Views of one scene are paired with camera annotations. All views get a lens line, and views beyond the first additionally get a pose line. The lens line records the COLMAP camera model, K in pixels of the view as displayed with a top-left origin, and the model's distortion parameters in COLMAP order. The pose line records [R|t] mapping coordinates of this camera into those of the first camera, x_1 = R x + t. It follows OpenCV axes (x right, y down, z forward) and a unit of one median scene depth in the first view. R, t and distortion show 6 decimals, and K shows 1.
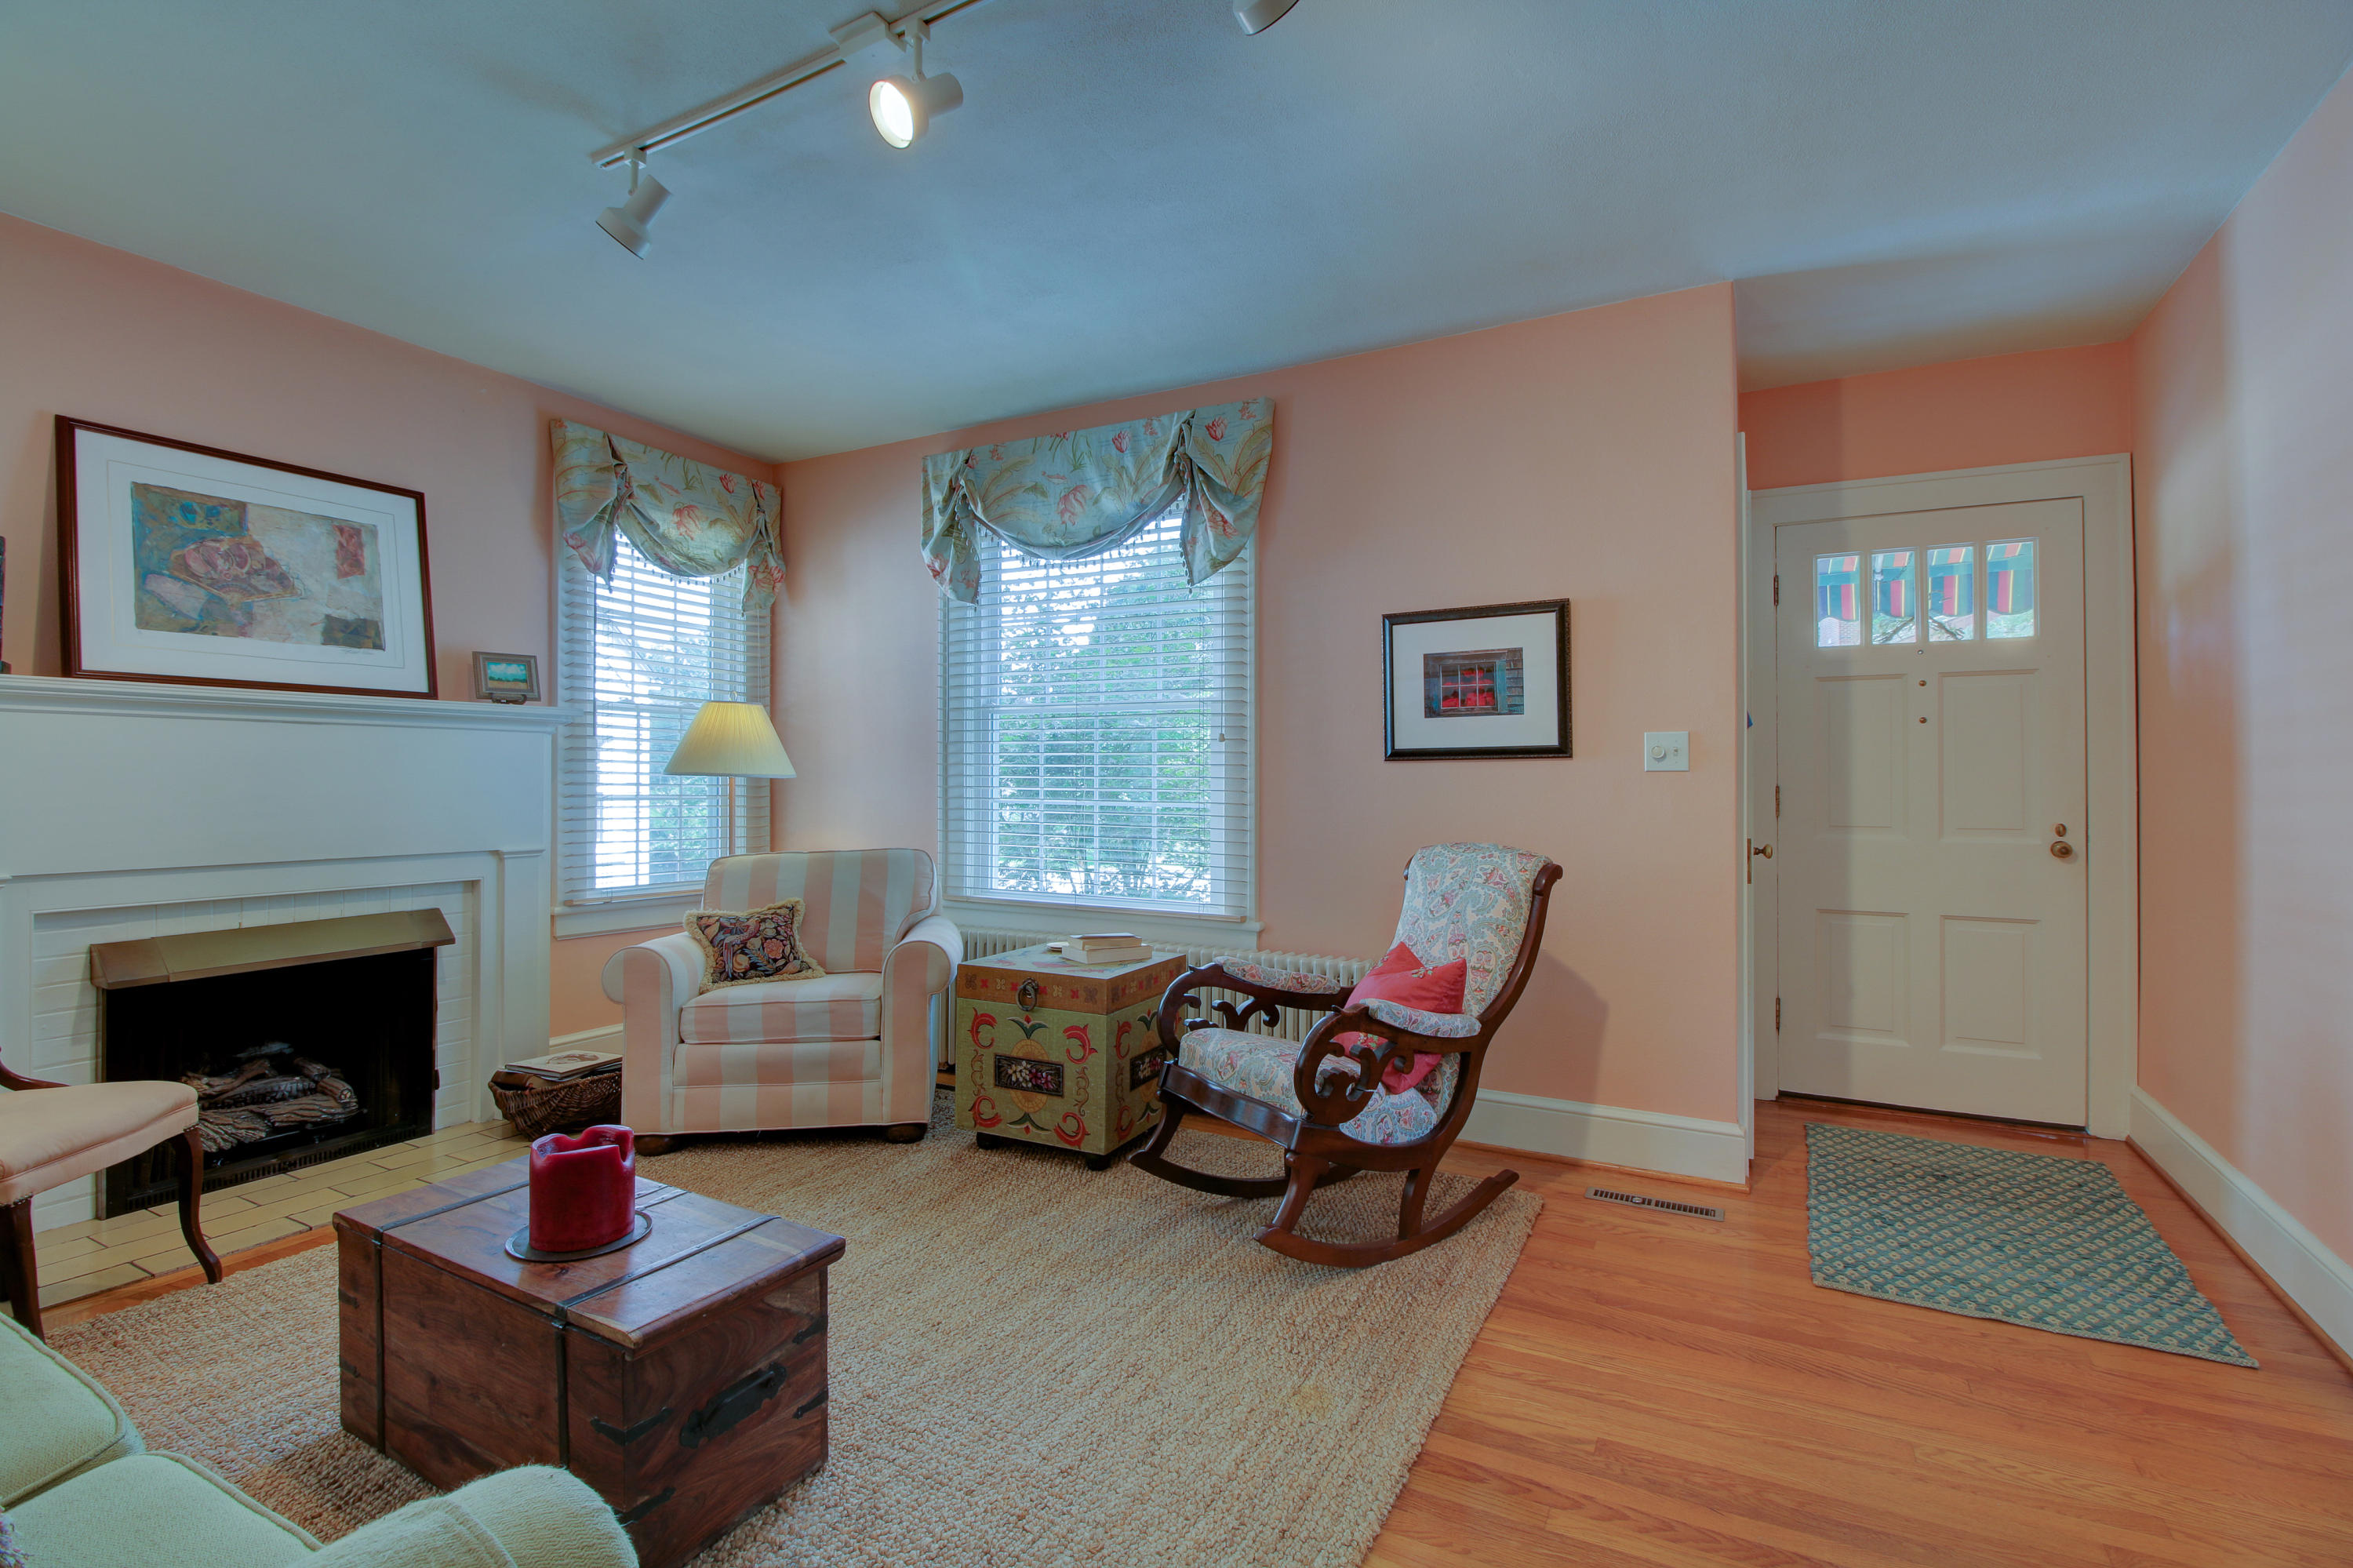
lens RADIAL K [[1090.7, 0, 1180.6], [0, 1090.7, 779.1], [0, 0, 1]] dist [-0.004417, -0.000637]
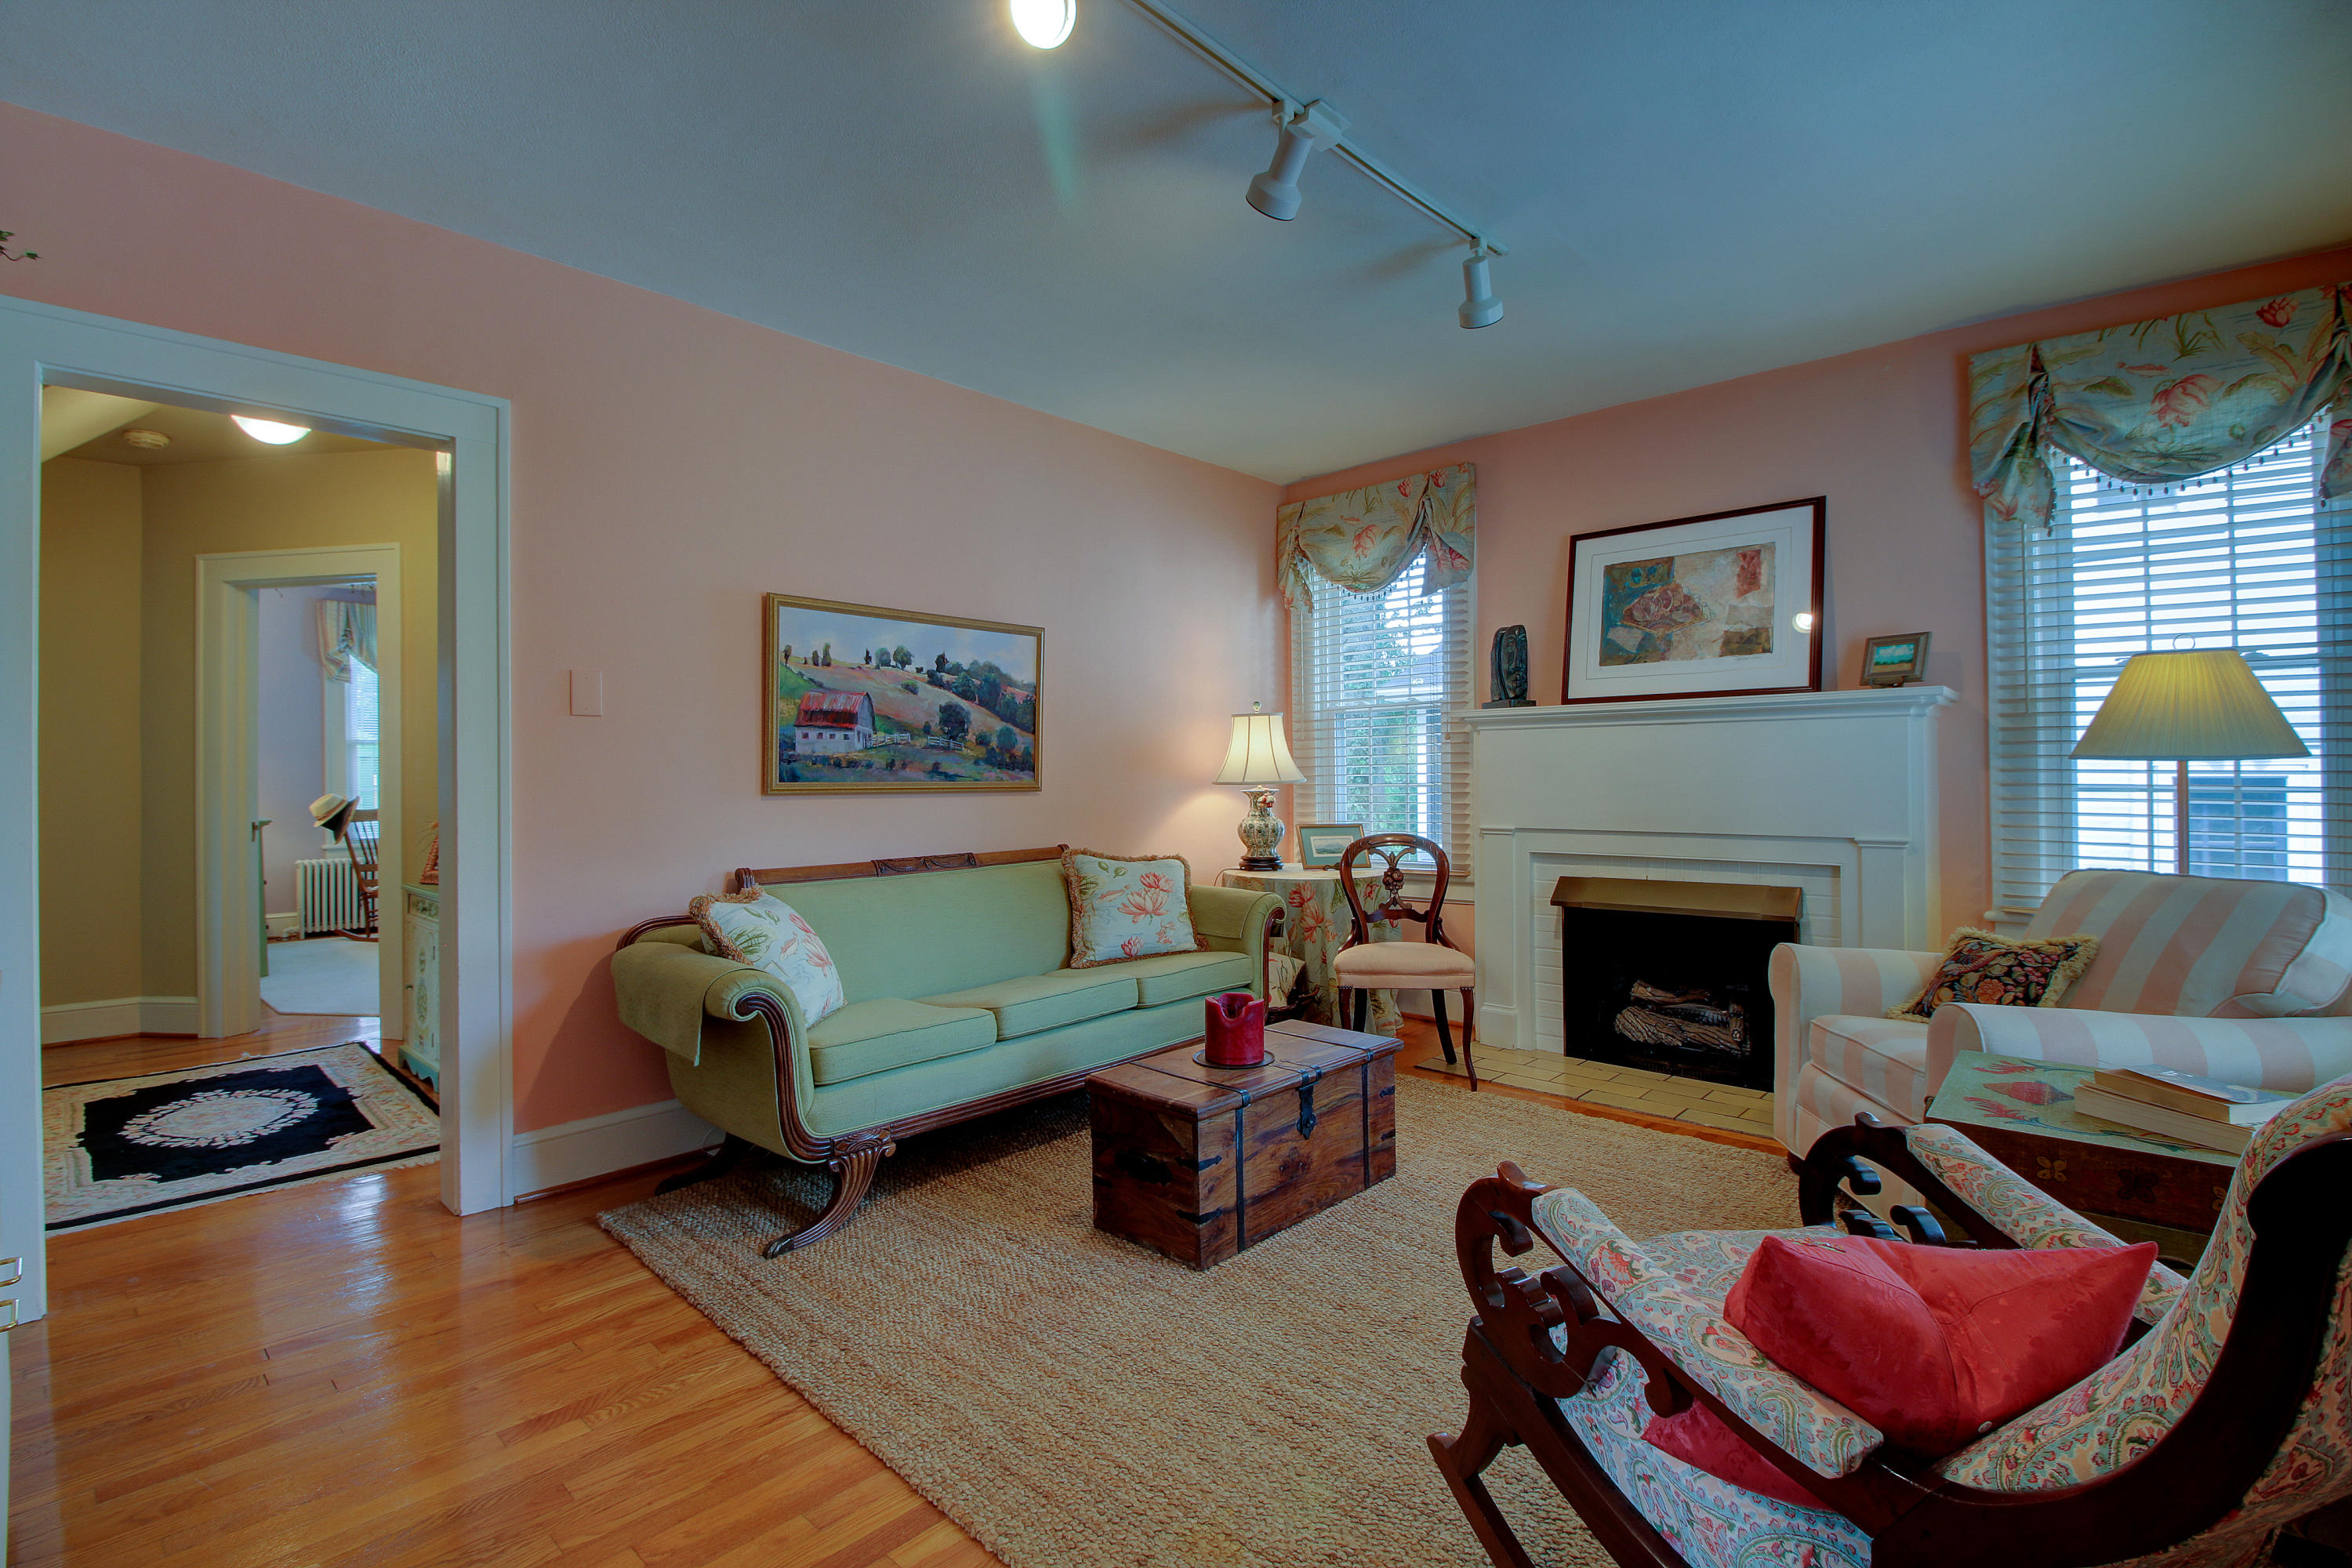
lens RADIAL K [[1090.2, 0, 1173.8], [0, 1090.2, 786.5], [0, 0, 1]] dist [-0.004417, -0.000637]
pose [[-0.248408, 0.008547, -0.968618, 0.519467], [0.005876, 0.999956, 0.007316, 0.008228], [0.968638, -0.003874, -0.248447, 0.690853]]
